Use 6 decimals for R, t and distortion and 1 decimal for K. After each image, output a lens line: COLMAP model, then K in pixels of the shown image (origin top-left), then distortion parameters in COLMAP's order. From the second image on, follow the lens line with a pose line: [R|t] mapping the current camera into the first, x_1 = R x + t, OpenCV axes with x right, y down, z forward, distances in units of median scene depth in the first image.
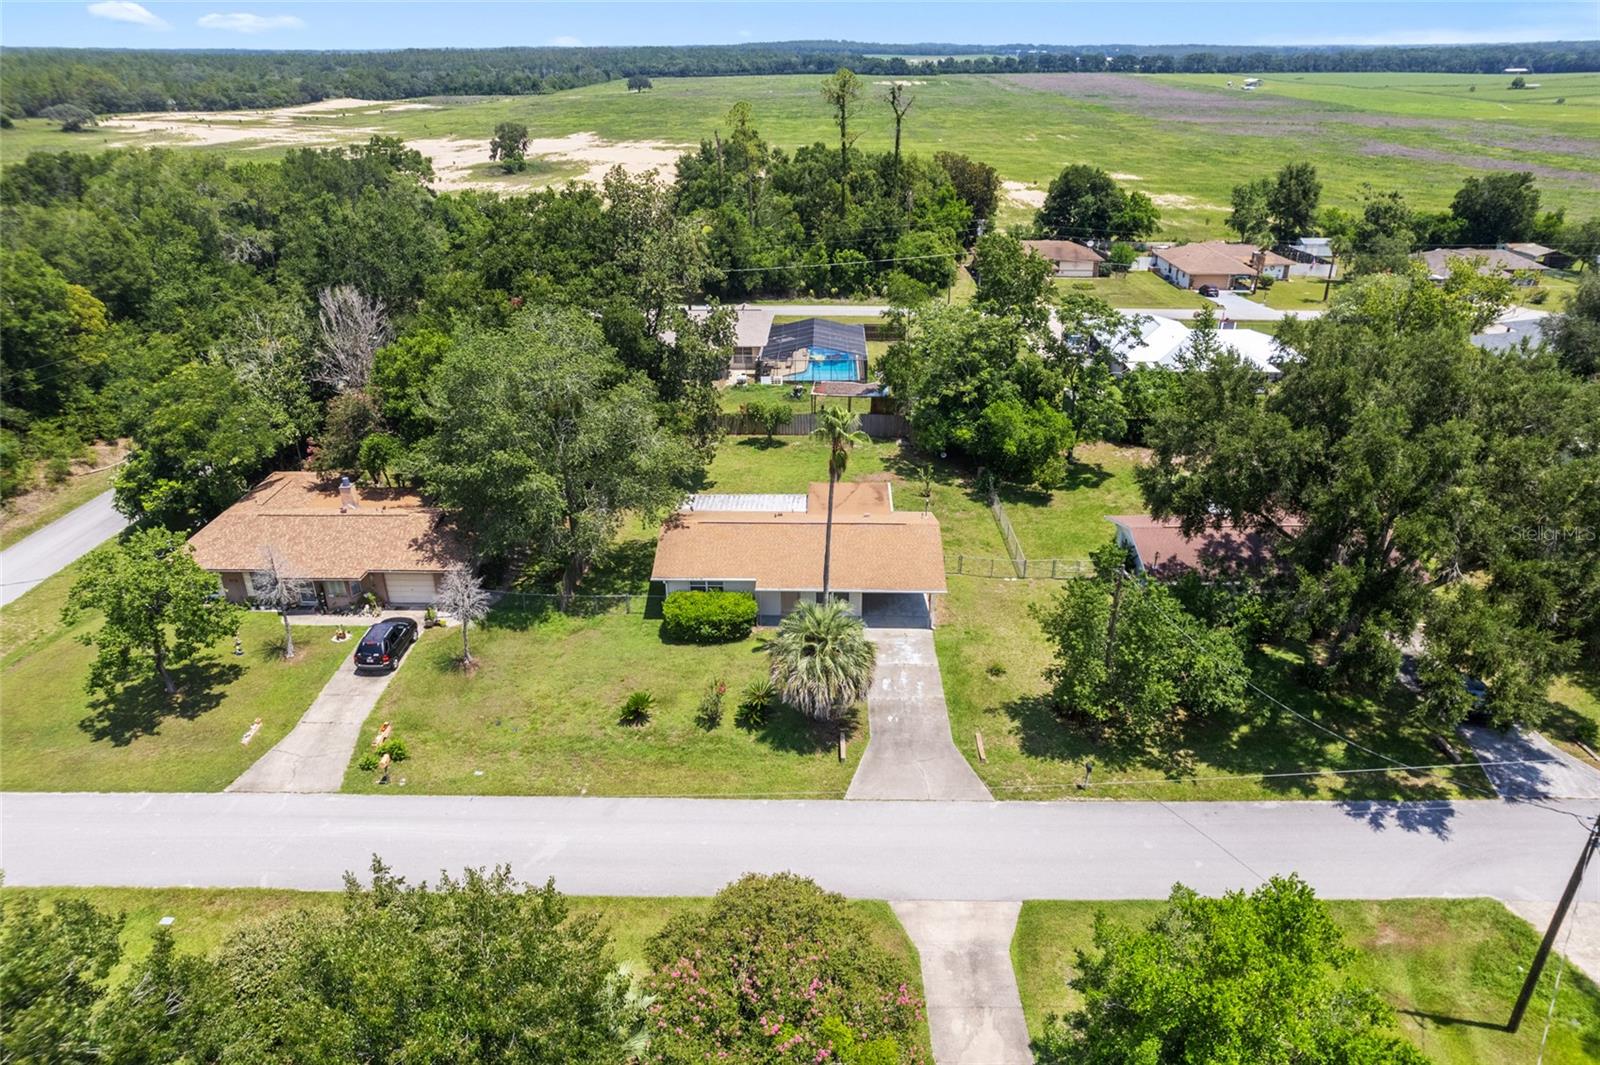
lens RADIAL K [[1050.4, 0, 804.7], [0, 1050.4, 552.8], [0, 0, 1]] dist [-0.079116, 0.081410]
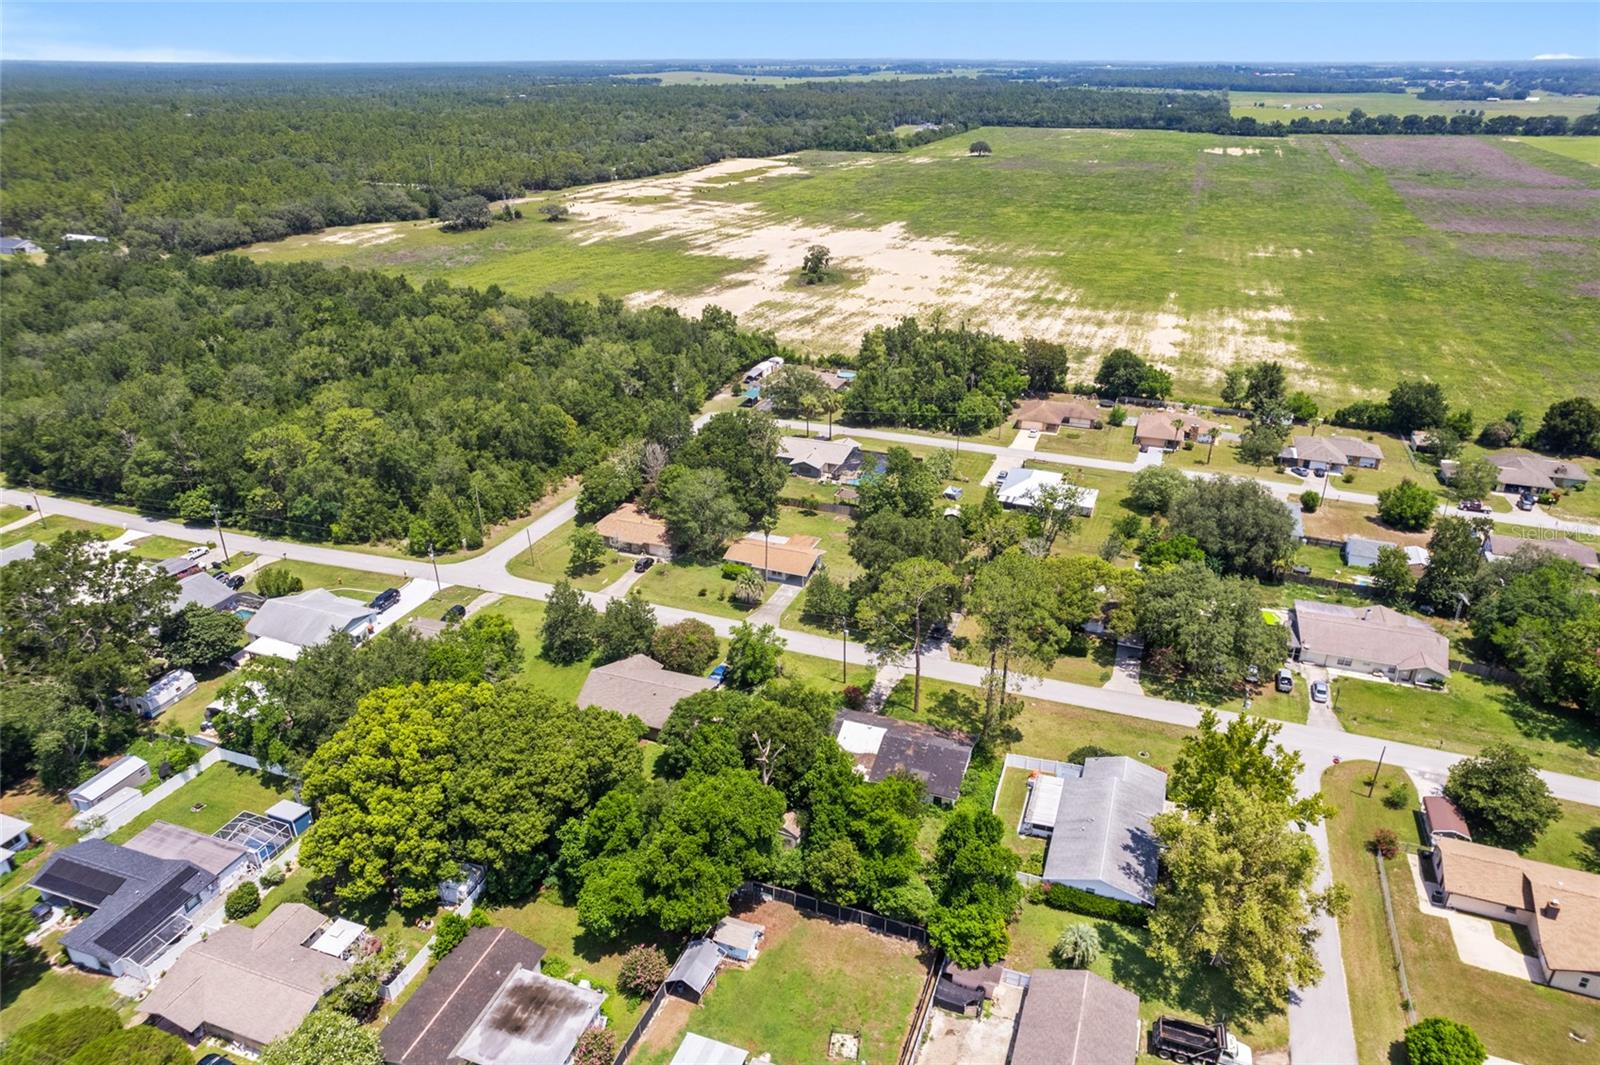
lens RADIAL K [[1036.7, 0, 805.9], [0, 1036.7, 555.6], [0, 0, 1]] dist [-0.076809, 0.076933]
pose [[0.941393, 0.152068, -0.301088, 0.880814], [-0.151938, 0.988099, 0.023996, -0.081490], [0.301153, 0.023157, 0.953295, -1.642631]]
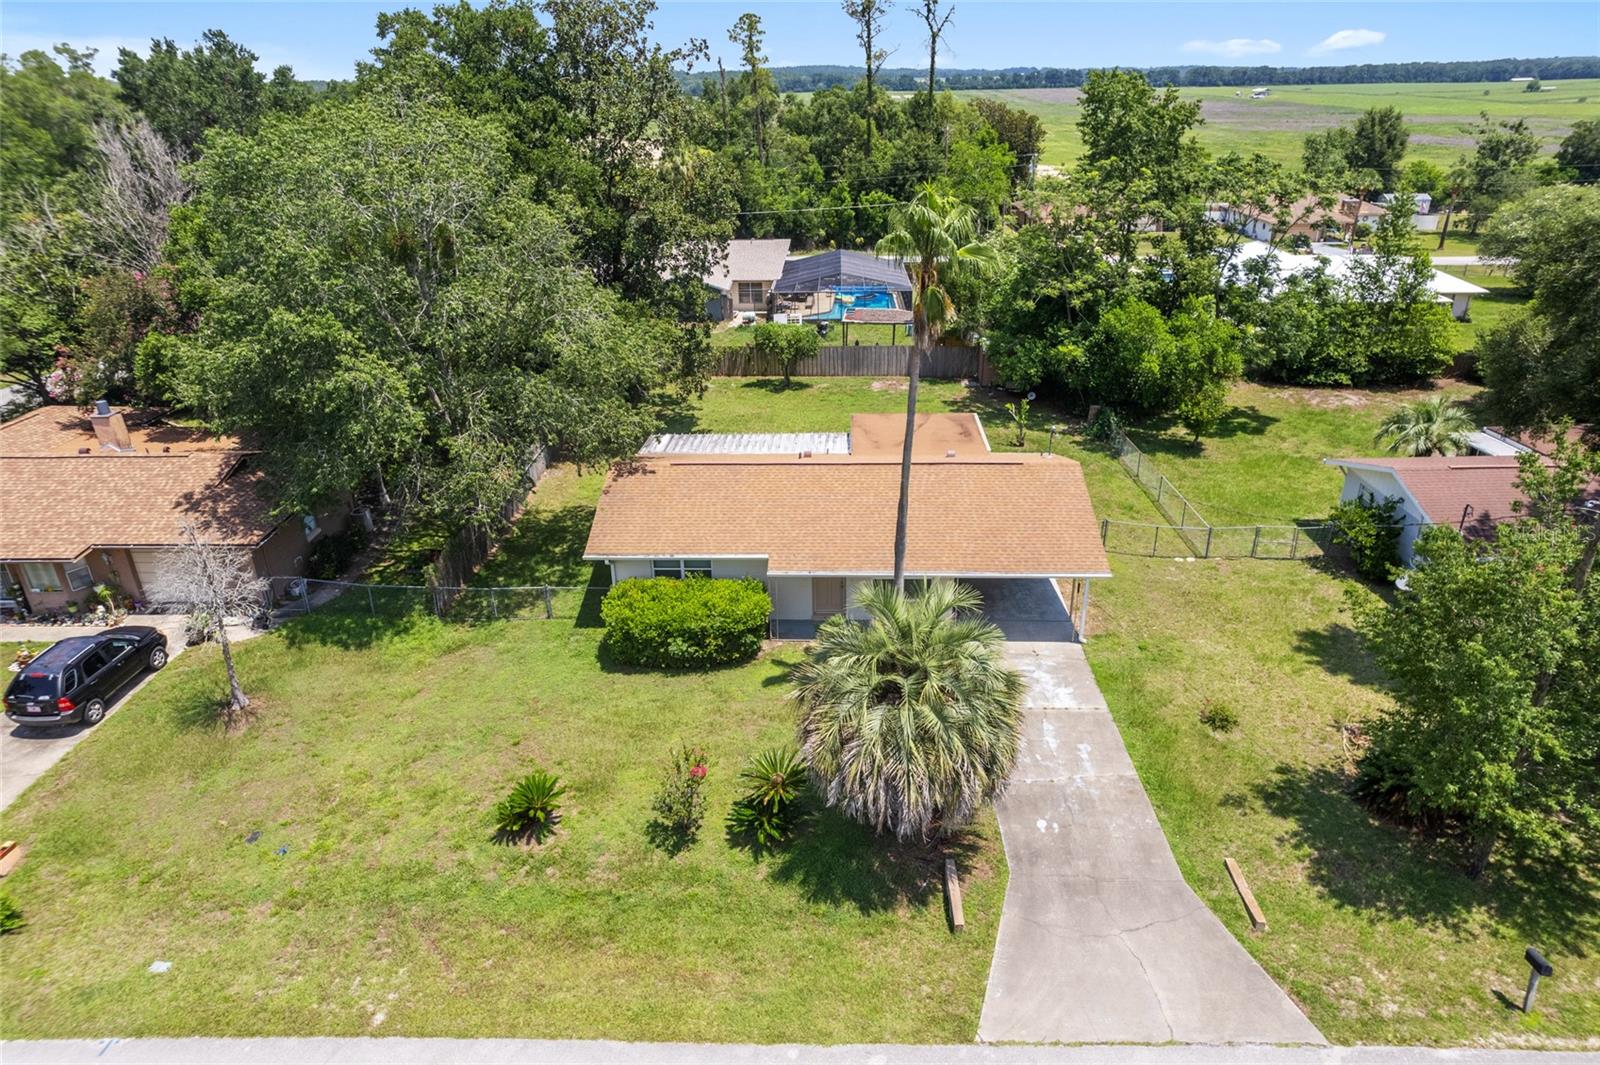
lens RADIAL K [[1024.2, 0, 805.7], [0, 1024.2, 549.5], [0, 0, 1]] dist [-0.081233, 0.082861]
pose [[0.999924, -0.006317, -0.010583, -0.017307], [0.006148, 0.999855, -0.015894, 0.025725], [0.010682, 0.015828, 0.999818, 0.376996]]
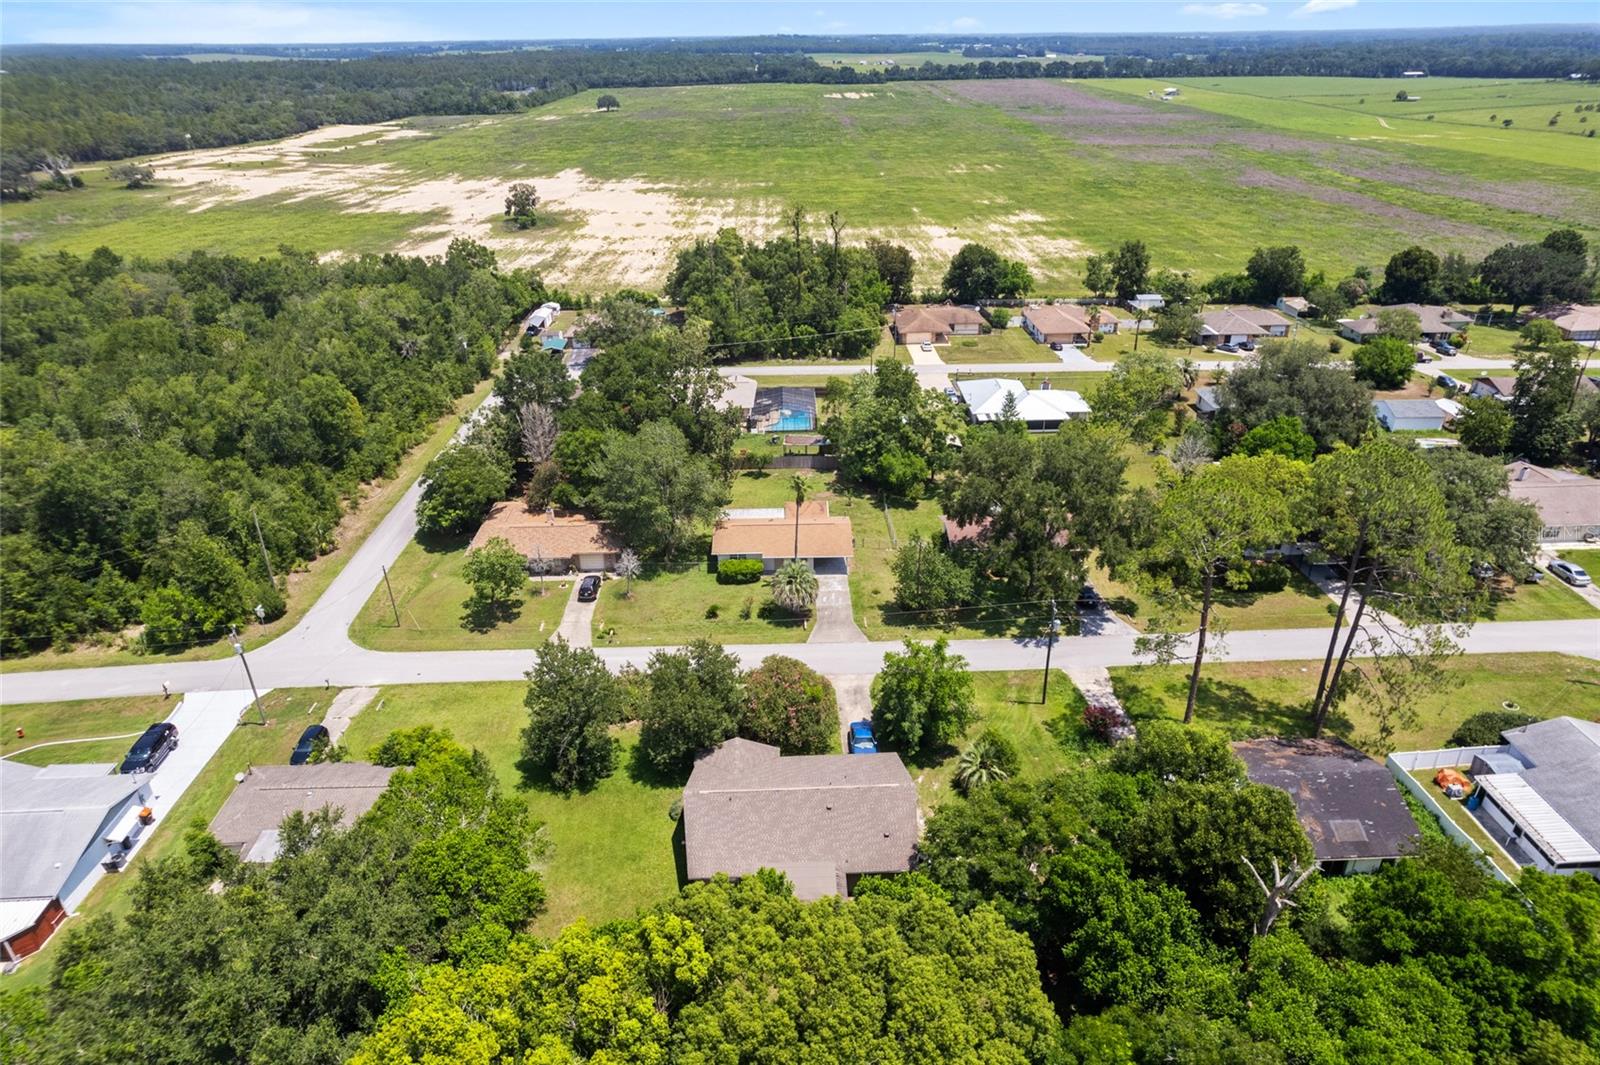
lens RADIAL K [[1024.2, 0, 805.7], [0, 1024.2, 549.5], [0, 0, 1]] dist [-0.081233, 0.082861]
pose [[0.999070, -0.026178, 0.034253, -0.024913], [0.025575, 0.999512, 0.017929, -0.012717], [-0.034706, -0.017037, 0.999252, -0.863427]]
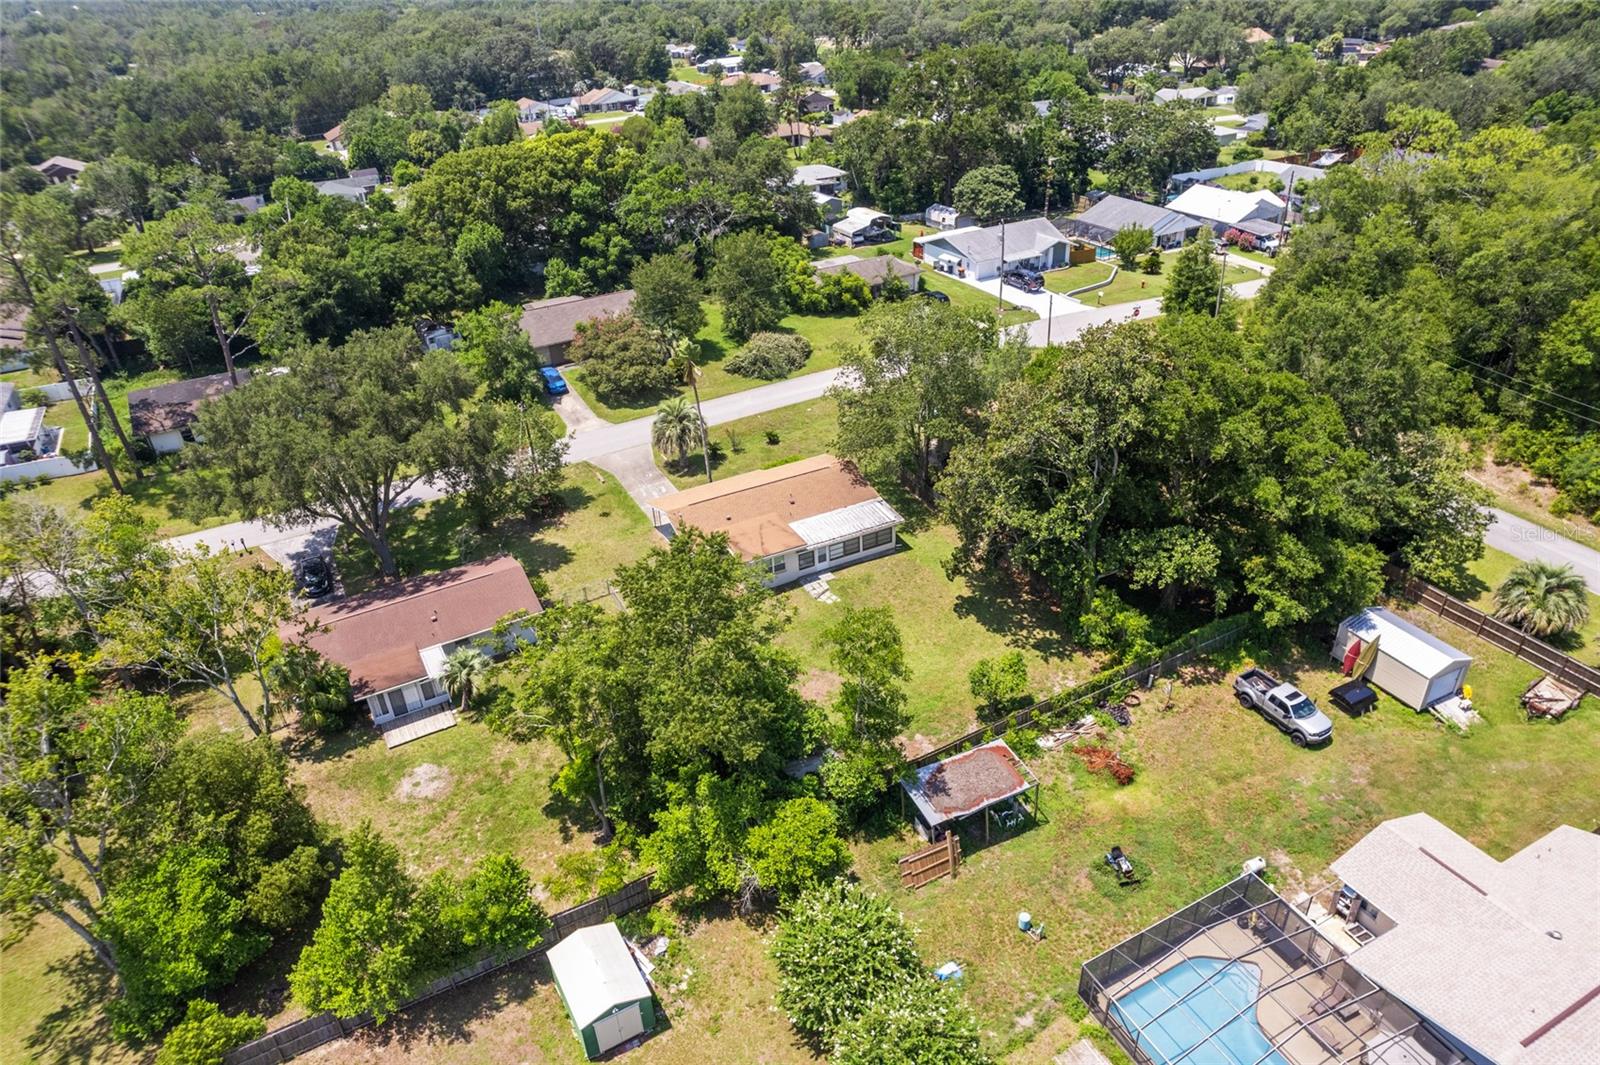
lens RADIAL K [[1009.9, 0, 806.0], [0, 1009.9, 550.9], [0, 0, 1]] dist [-0.069179, 0.064413]
pose [[-0.880221, 0.279820, -0.383291, 0.412532], [-0.166142, 0.574855, 0.801211, -0.906304], [0.444532, 0.768923, -0.459509, 1.491877]]
